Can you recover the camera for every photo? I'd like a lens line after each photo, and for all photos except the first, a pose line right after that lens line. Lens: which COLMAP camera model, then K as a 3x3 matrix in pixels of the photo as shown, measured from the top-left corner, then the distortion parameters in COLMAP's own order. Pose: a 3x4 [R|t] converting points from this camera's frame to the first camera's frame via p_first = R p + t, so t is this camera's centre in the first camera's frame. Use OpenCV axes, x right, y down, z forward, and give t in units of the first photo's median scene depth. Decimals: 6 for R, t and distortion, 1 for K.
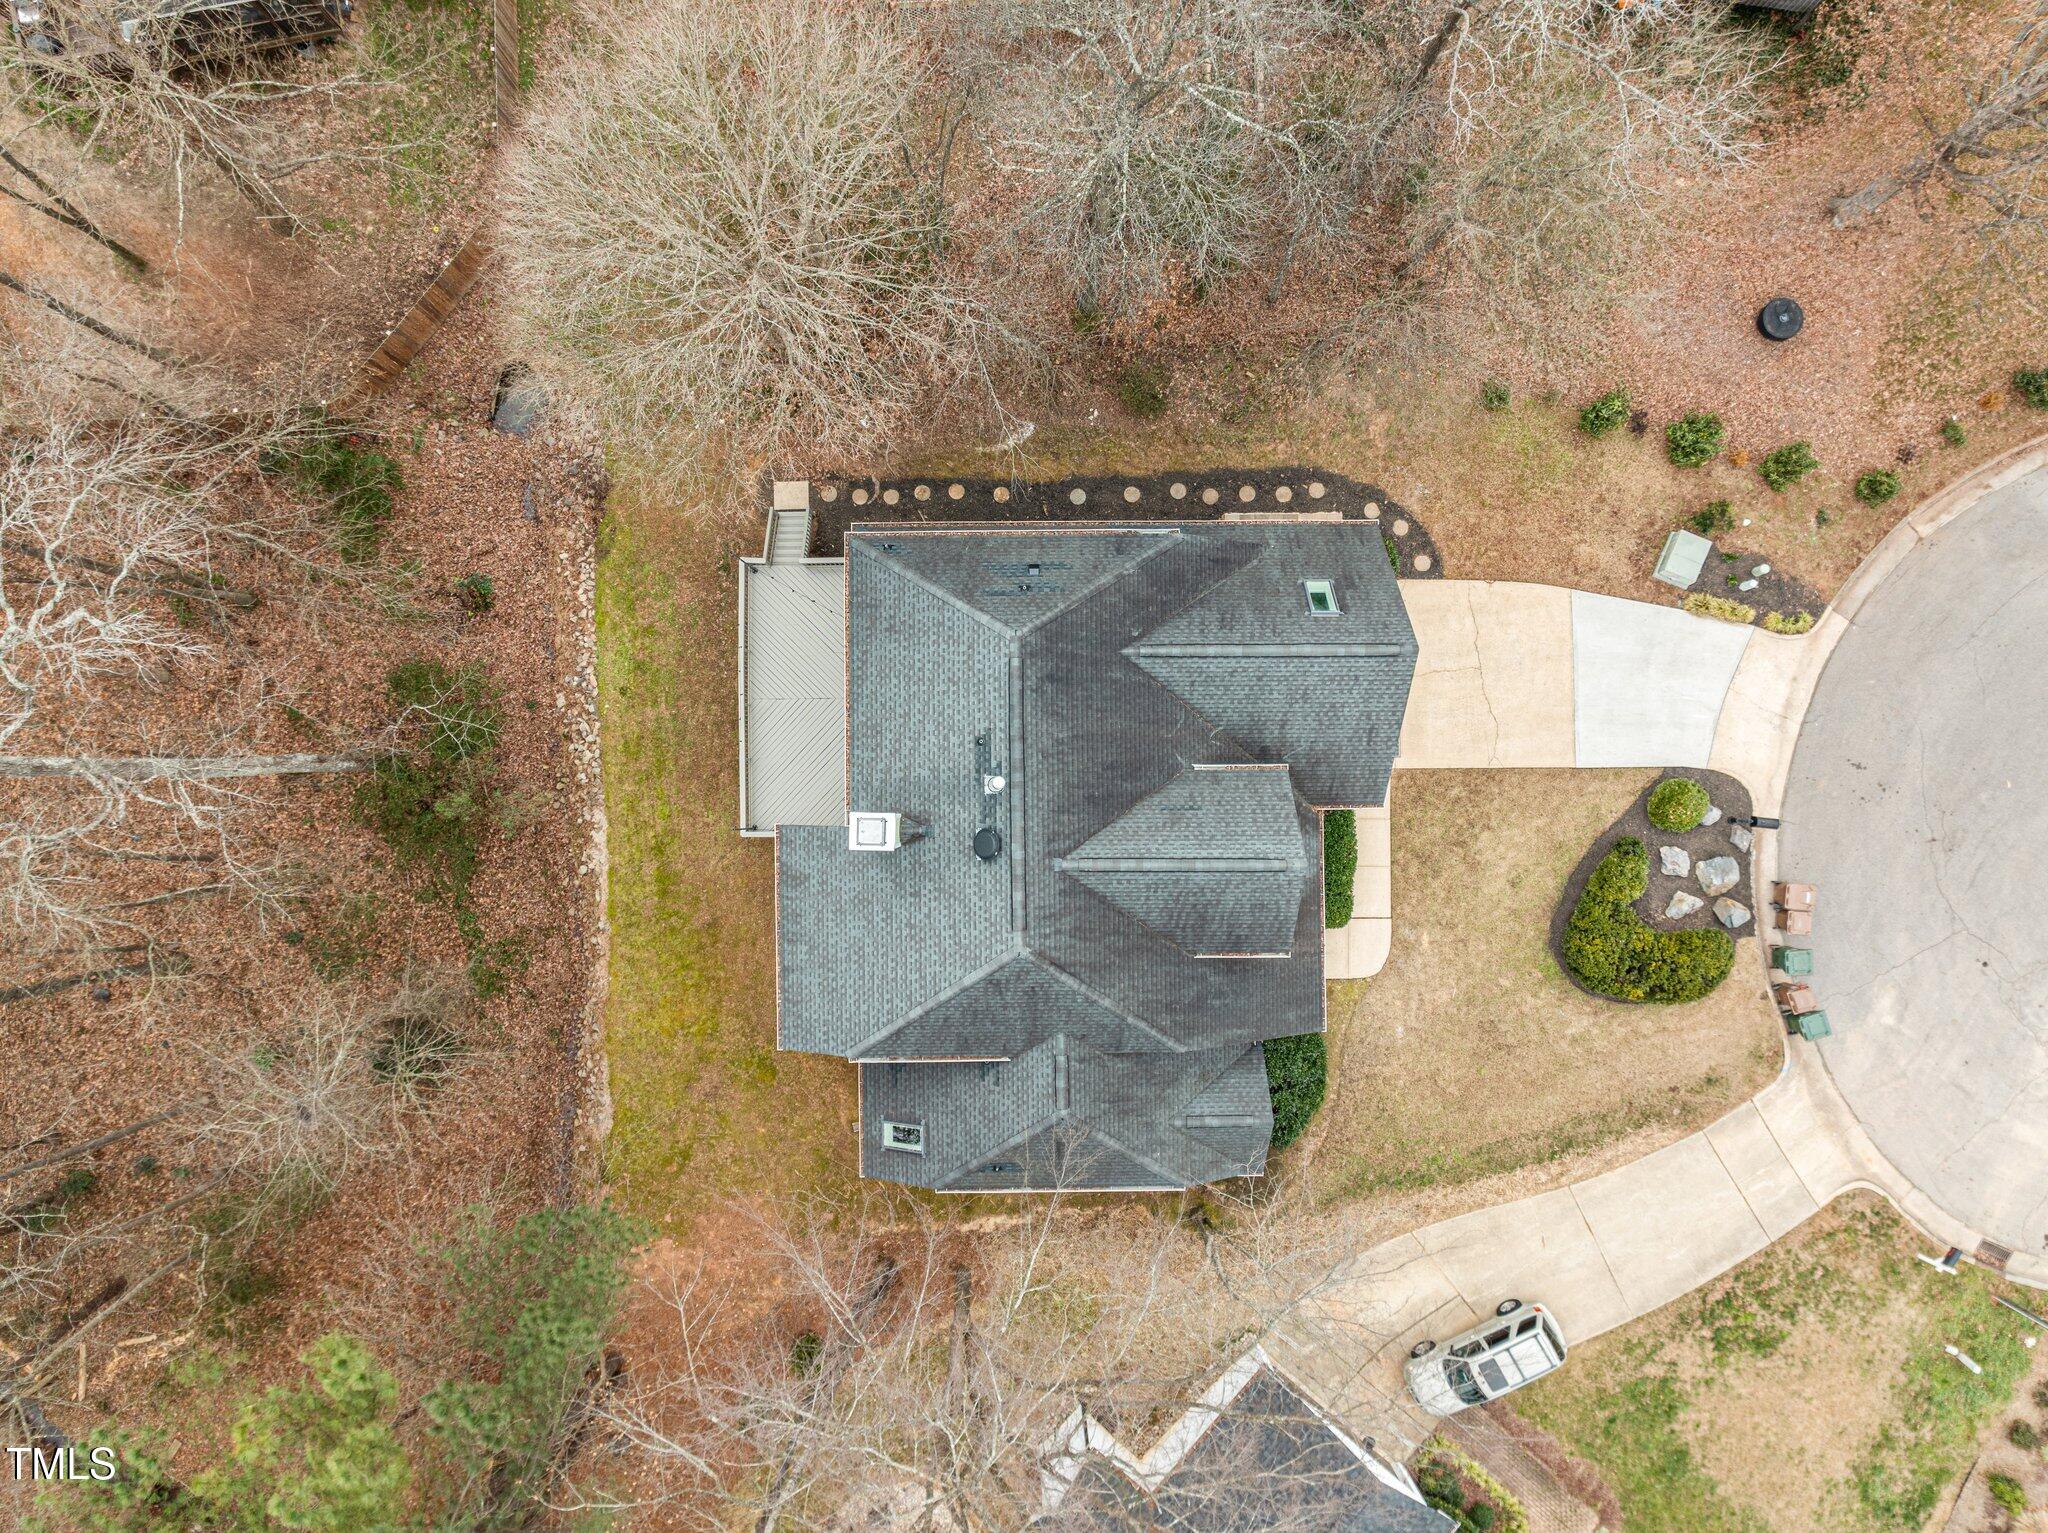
lens RADIAL K [[1433.3, 0, 1024.2], [0, 1433.3, 763.5], [0, 0, 1]] dist [0.005789, 0.001306]
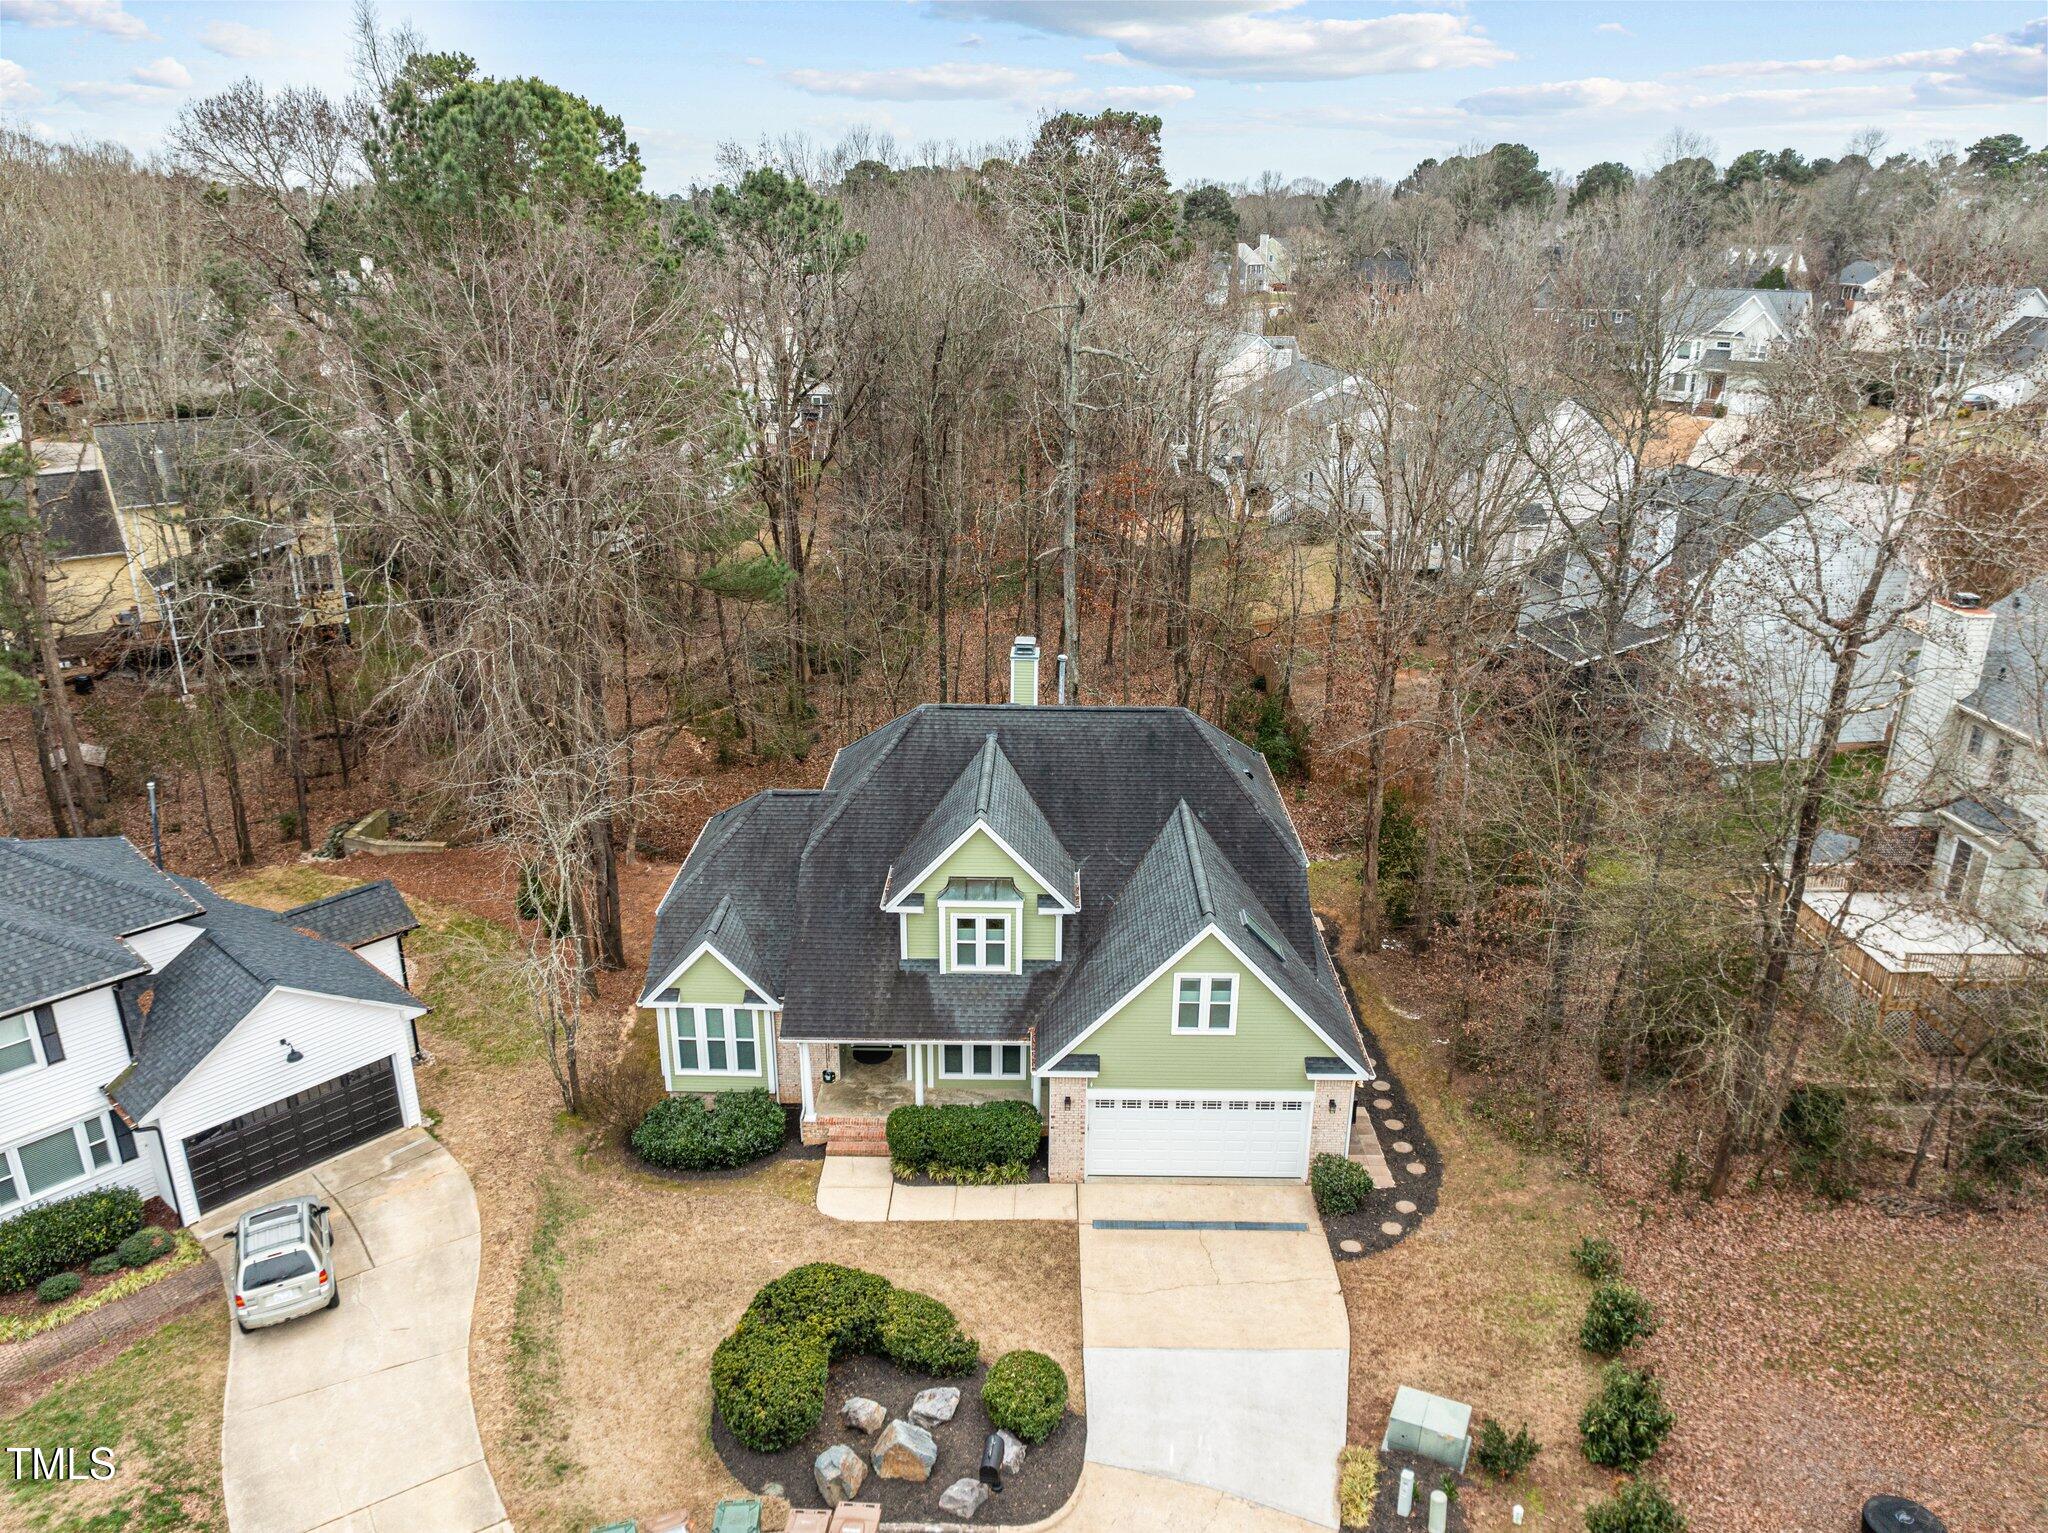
lens RADIAL K [[1428.7, 0, 1011.1], [0, 1428.7, 771.1], [0, 0, 1]] dist [-0.009114, -0.002552]
pose [[-0.030962, 0.343948, -0.938478, 0.896775], [-0.999473, -0.001490, 0.032428, 0.013311], [0.009755, 0.938987, 0.343813, 0.510219]]
